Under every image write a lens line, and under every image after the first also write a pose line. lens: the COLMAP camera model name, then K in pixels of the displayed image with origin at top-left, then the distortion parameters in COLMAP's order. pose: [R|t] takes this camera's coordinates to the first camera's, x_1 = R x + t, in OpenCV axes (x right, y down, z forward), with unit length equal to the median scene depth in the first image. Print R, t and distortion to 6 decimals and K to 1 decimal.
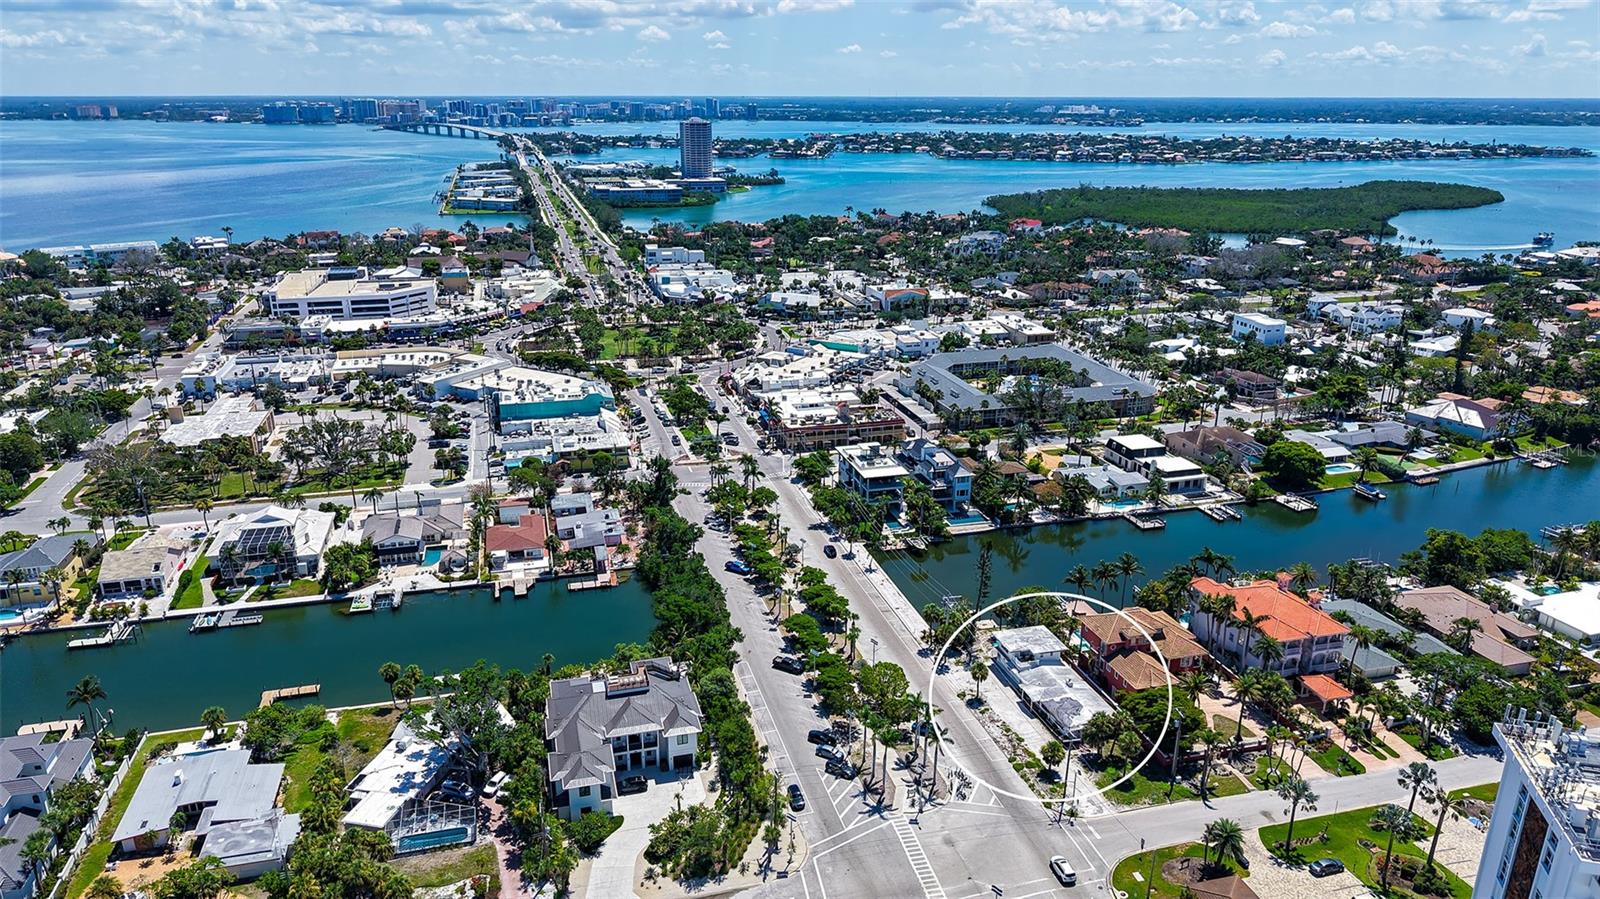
lens RADIAL K [[1079.6, 0, 793.9], [0, 1079.6, 453.5], [0, 0, 1]] dist [0.012707, -0.008589]
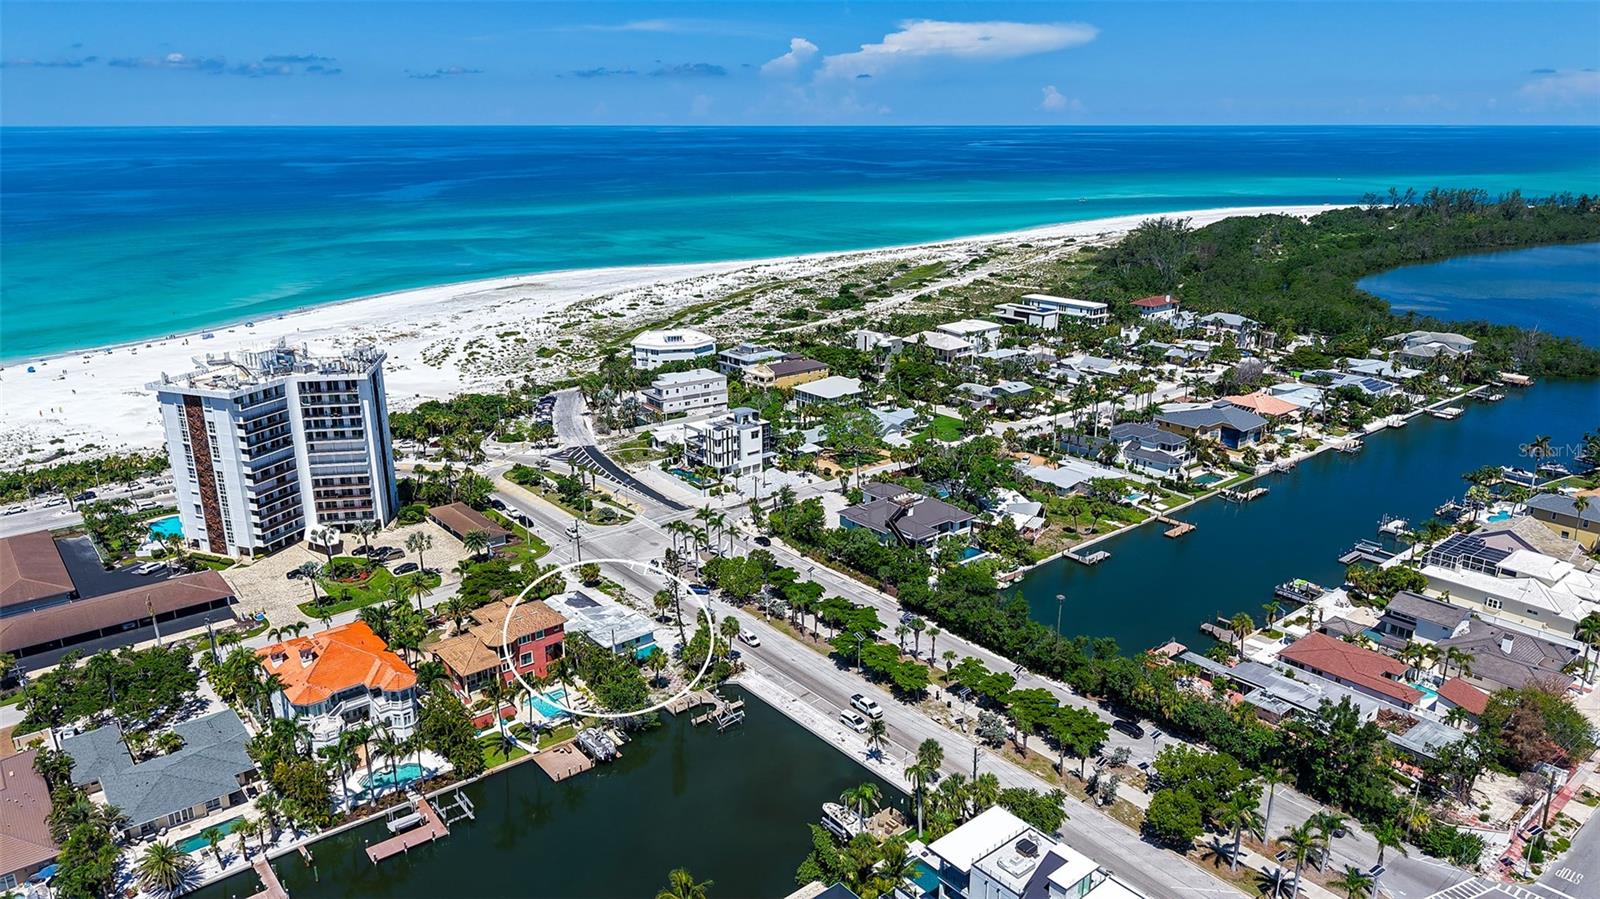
lens RADIAL K [[1079.6, 0, 793.9], [0, 1079.6, 453.5], [0, 0, 1]] dist [0.012707, -0.008589]
pose [[-0.915030, 0.115649, -0.386453, 0.286970], [-0.126882, 0.826881, 0.547877, -0.324387], [0.382912, 0.550358, -0.741947, 1.111857]]
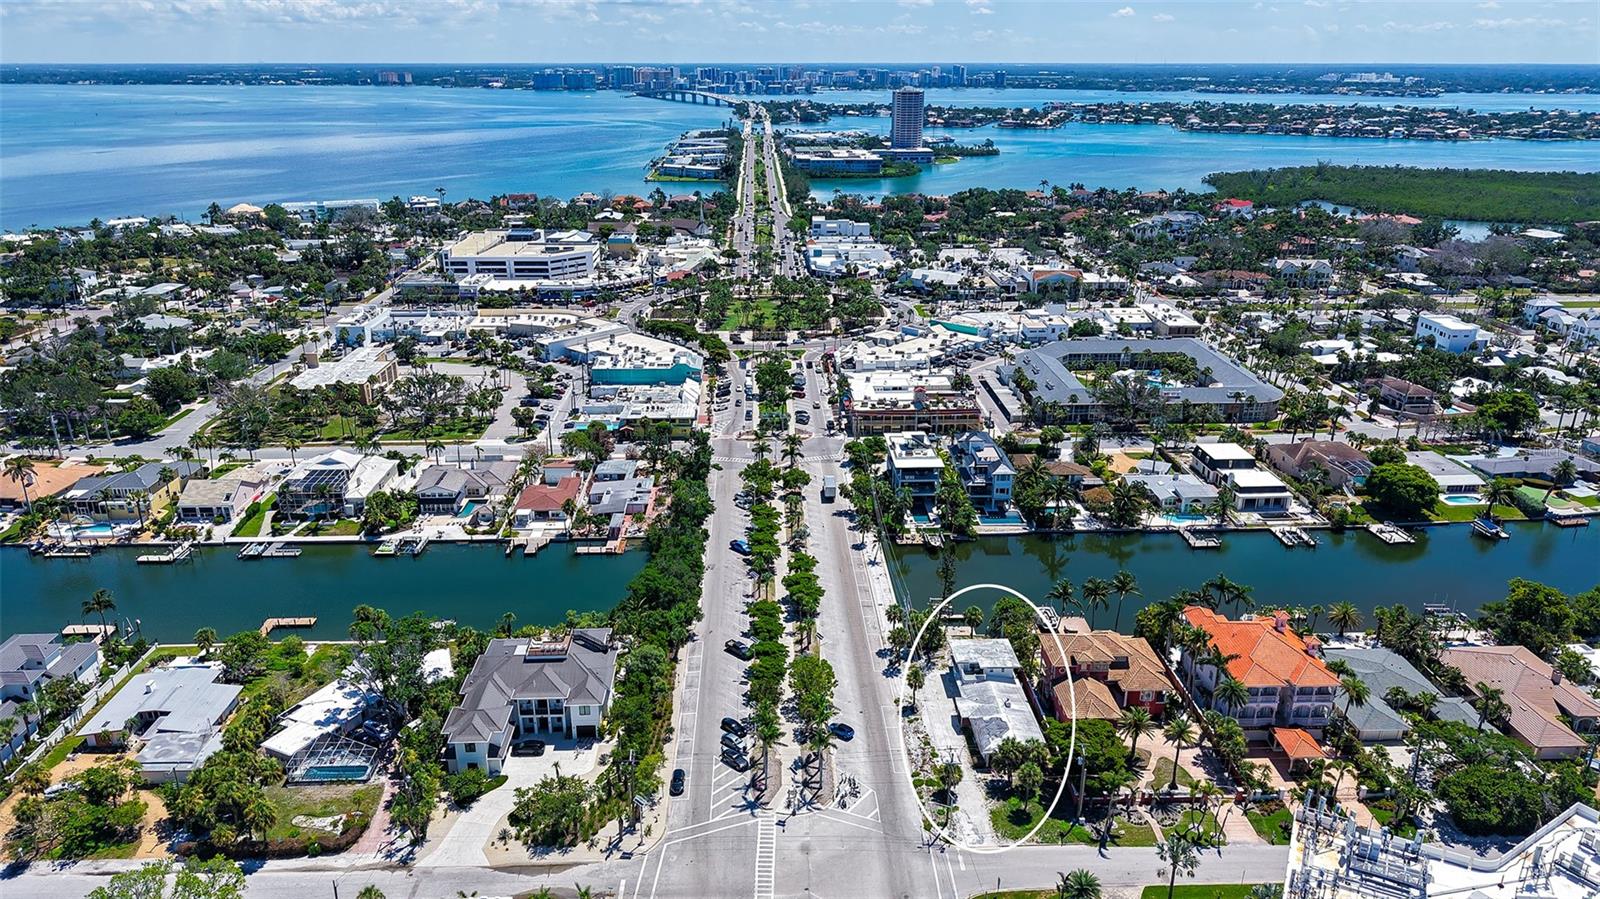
lens RADIAL K [[1079.6, 0, 793.9], [0, 1079.6, 453.5], [0, 0, 1]] dist [0.012707, -0.008589]
pose [[0.974218, 0.076825, -0.212127, 0.162823], [-0.070976, 0.996861, 0.035066, -0.015854], [0.214155, -0.019106, 0.976613, 0.026265]]
